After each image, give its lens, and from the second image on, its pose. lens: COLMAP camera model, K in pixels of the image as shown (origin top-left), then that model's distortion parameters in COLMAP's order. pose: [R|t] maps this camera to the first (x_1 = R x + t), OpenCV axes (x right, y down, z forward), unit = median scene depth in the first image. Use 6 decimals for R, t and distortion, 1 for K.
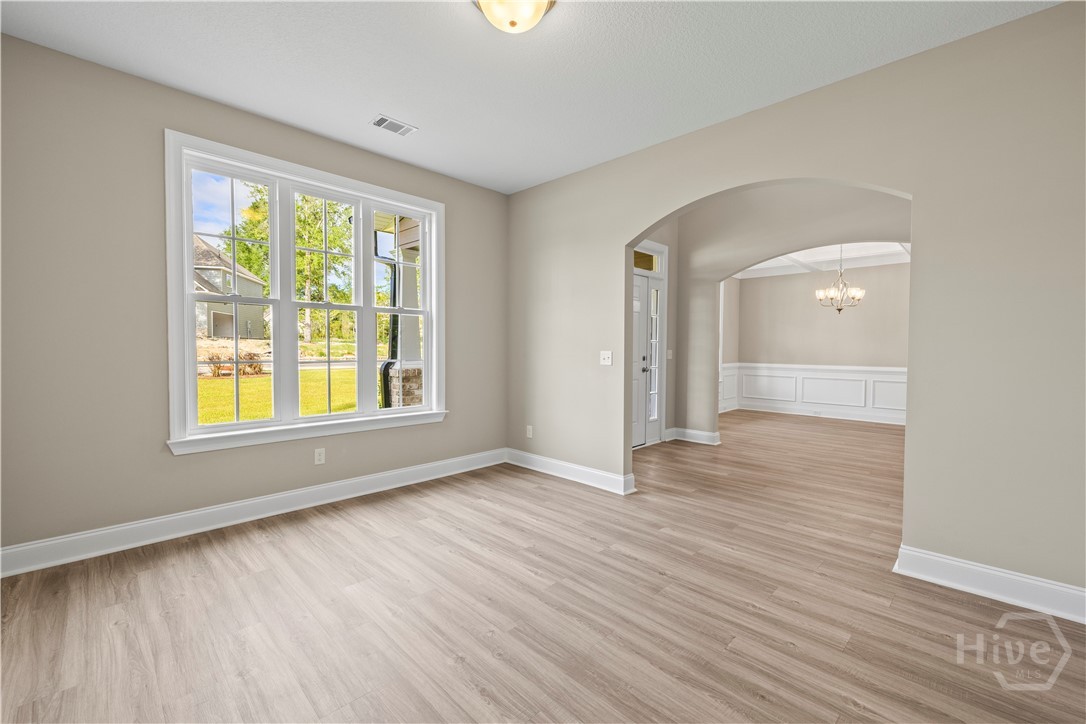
lens RADIAL K [[455.0, 0, 538.8], [0, 455.0, 360.7], [0, 0, 1]] dist [0.001070, 0.000109]
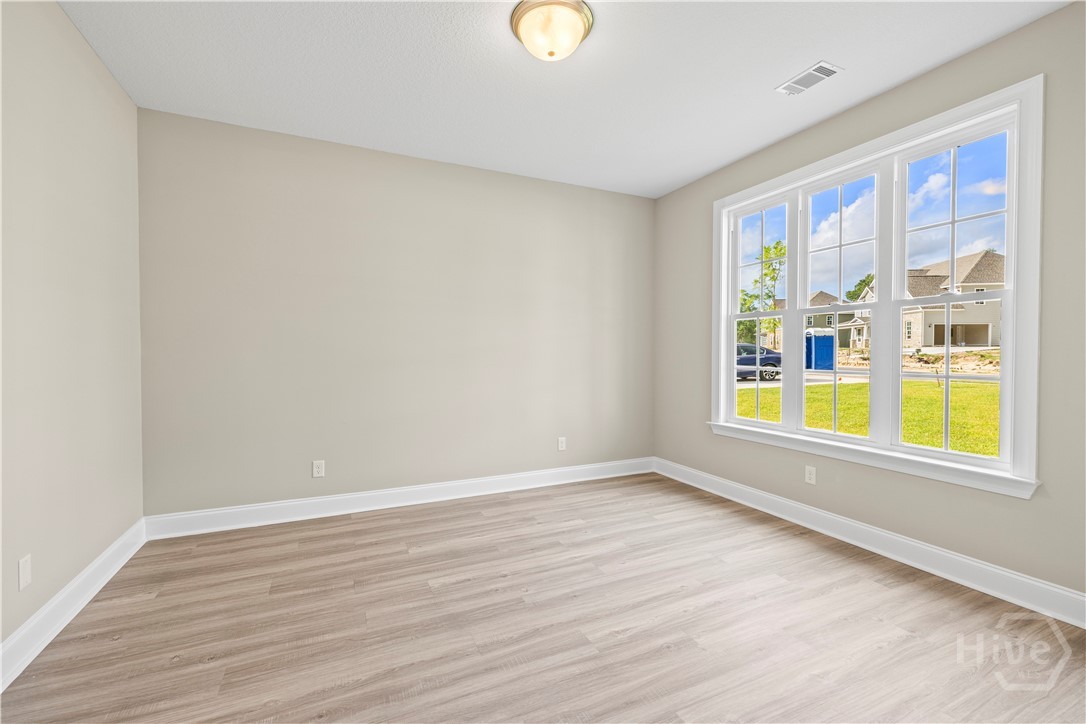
lens RADIAL K [[455.0, 0, 538.8], [0, 455.0, 360.7], [0, 0, 1]] dist [0.001070, 0.000109]
pose [[-0.344325, 0.008193, -0.938815, 0.769916], [-0.031029, 0.999316, 0.020102, -0.027701], [0.938338, 0.036052, -0.343836, 1.086719]]
